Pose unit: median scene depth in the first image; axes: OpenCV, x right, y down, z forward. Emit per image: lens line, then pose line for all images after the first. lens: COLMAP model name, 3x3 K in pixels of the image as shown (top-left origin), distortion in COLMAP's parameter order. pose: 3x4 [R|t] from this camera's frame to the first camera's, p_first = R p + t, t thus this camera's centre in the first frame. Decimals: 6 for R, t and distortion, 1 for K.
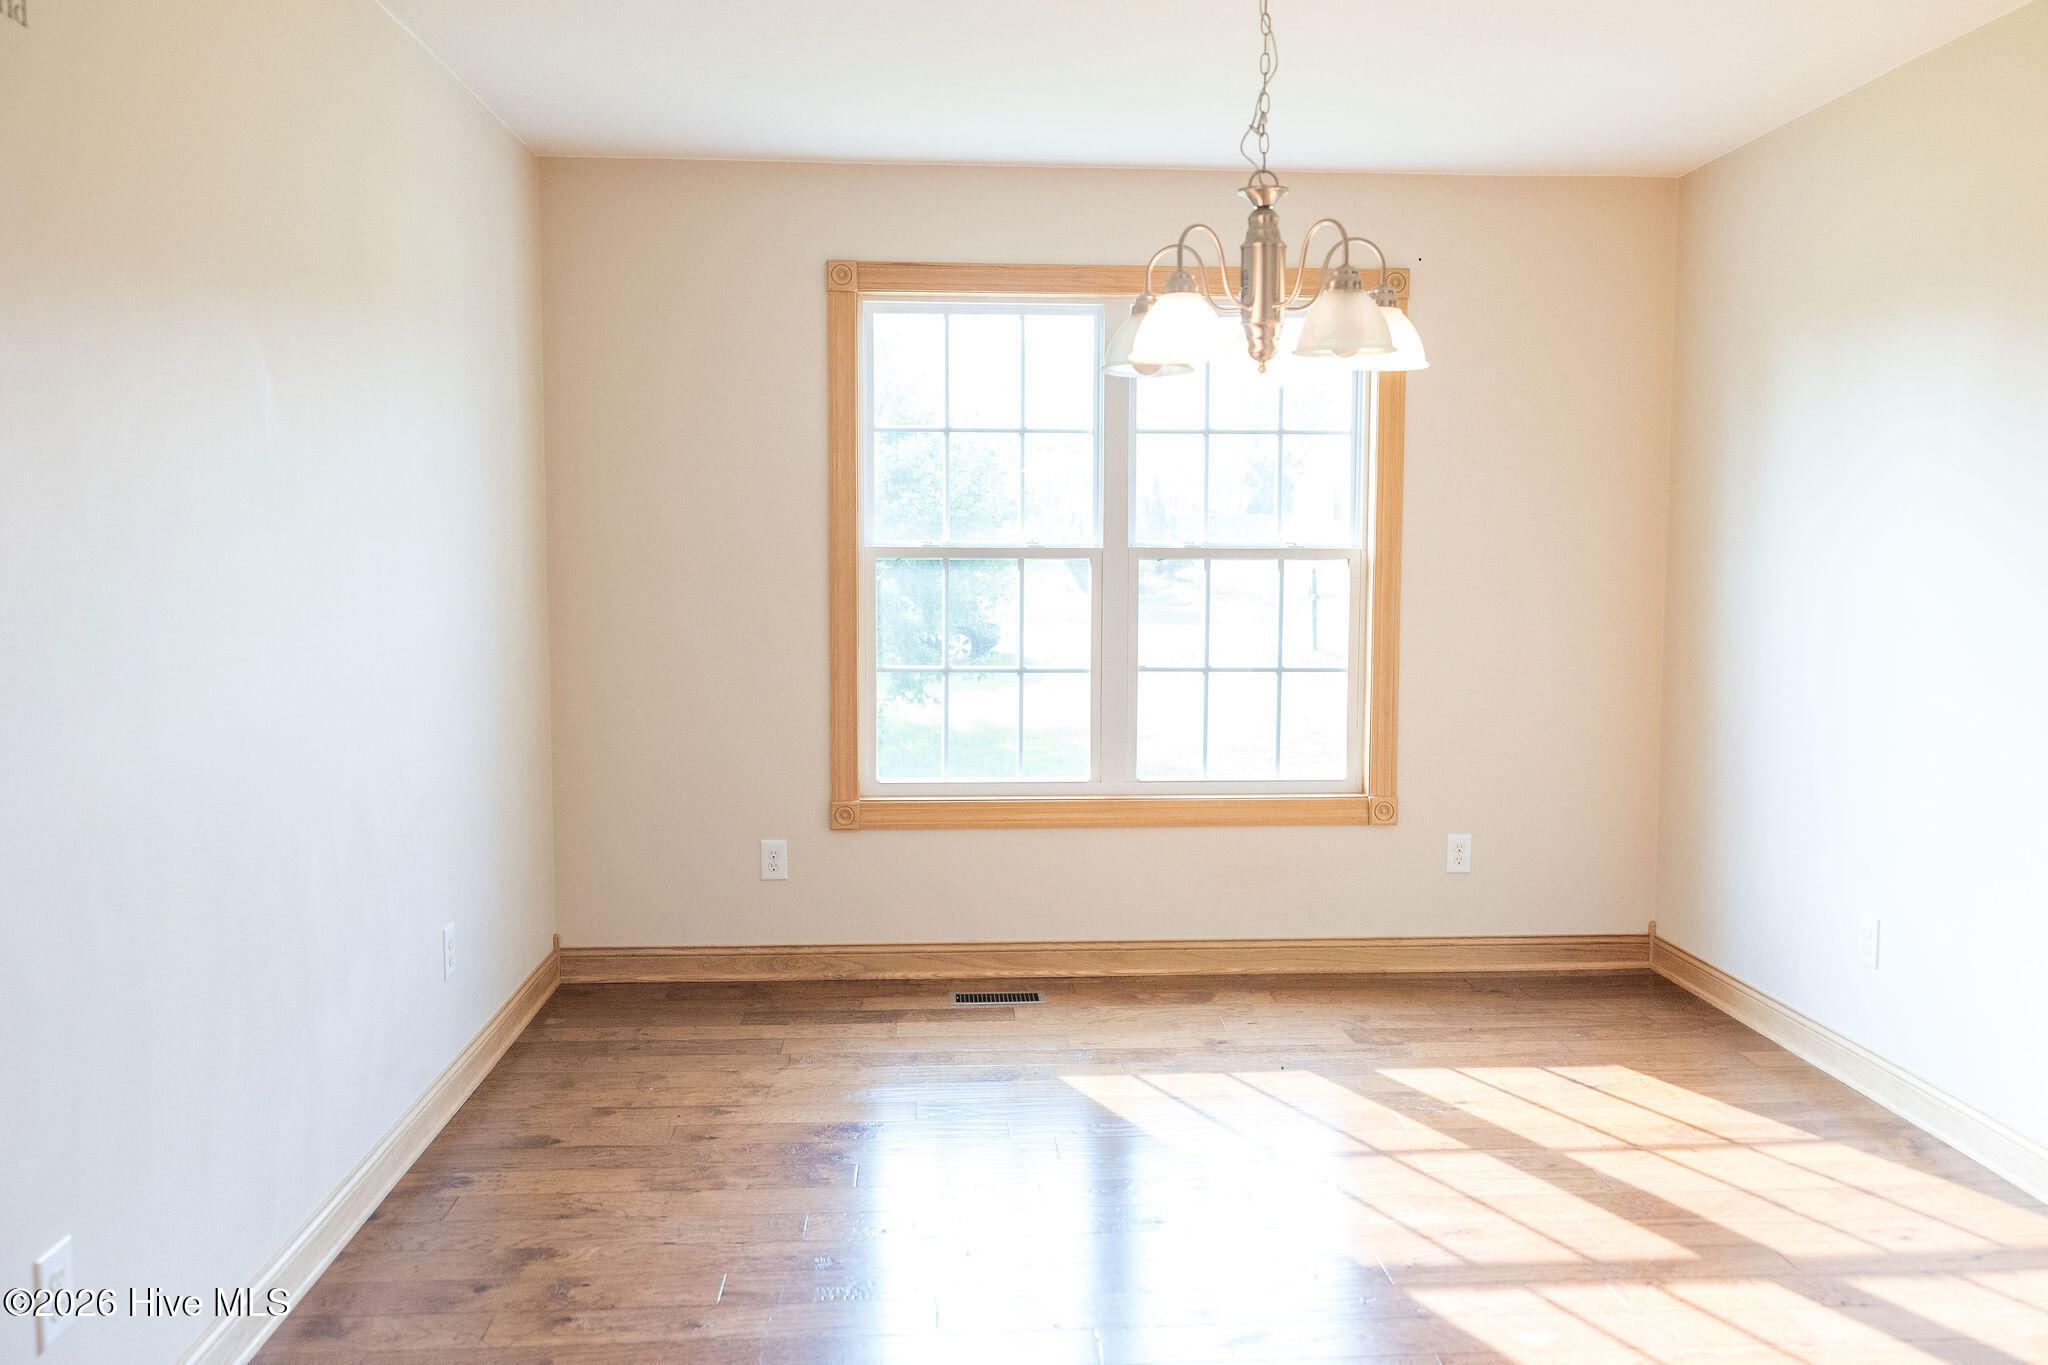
lens RADIAL K [[1615.9, 0, 1024.0], [0, 1615.9, 682.5], [0, 0, 1]] dist [0.013463, 0.006654]
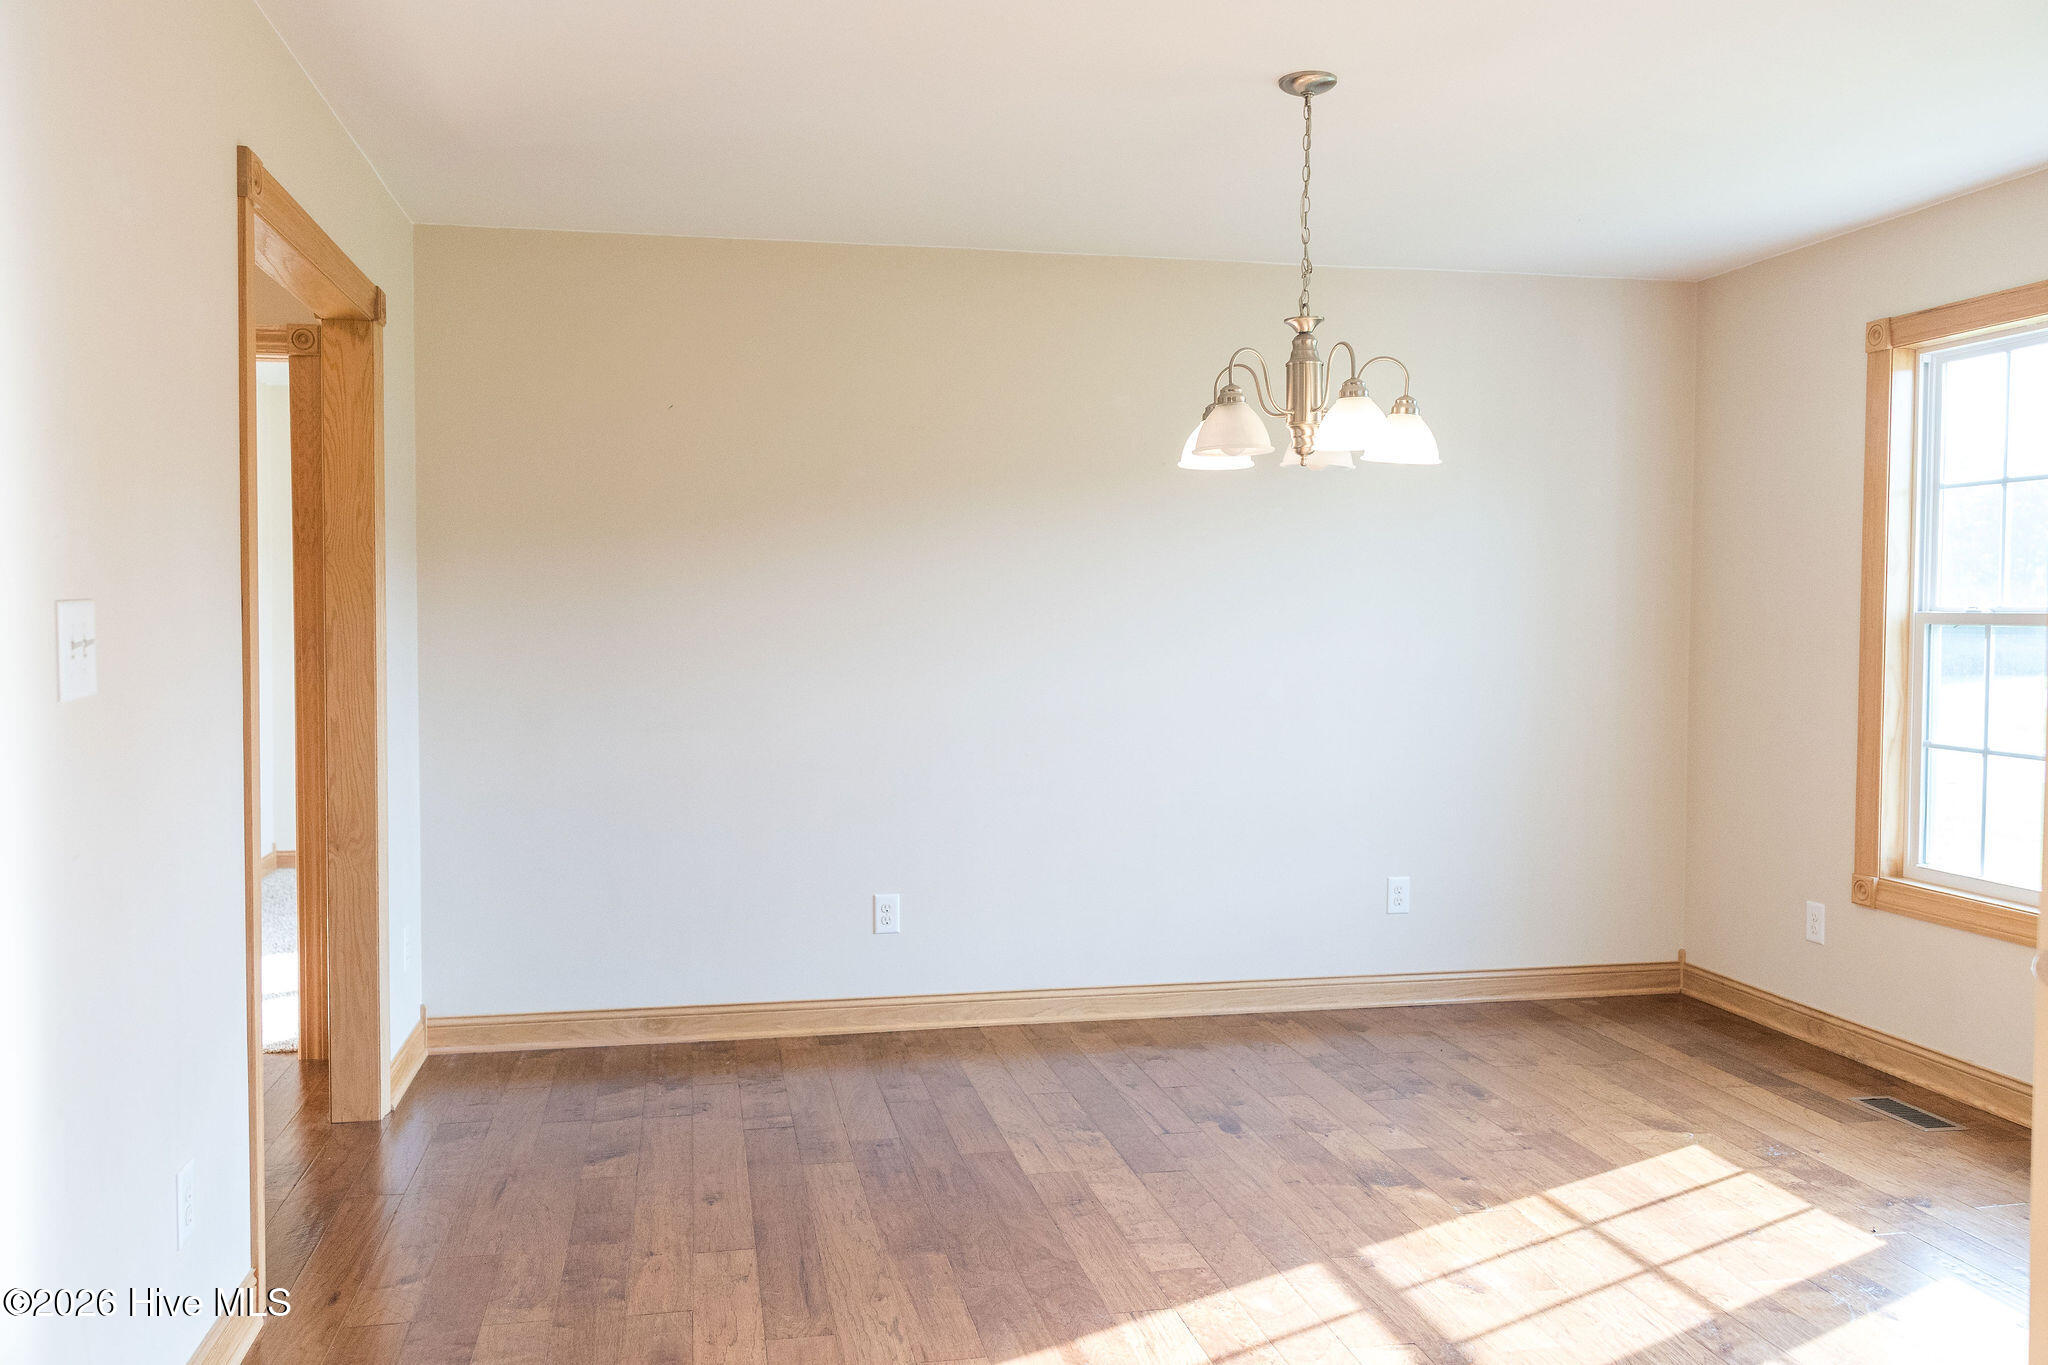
lens RADIAL K [[1610.8, 0, 1033.8], [0, 1610.8, 722.3], [0, 0, 1]] dist [-0.010146, 0.064145]
pose [[0.129357, 0.060916, -0.989725, 0.842318], [-0.088471, 0.994840, 0.049668, -0.024195], [0.987643, 0.081137, 0.134079, 0.403922]]
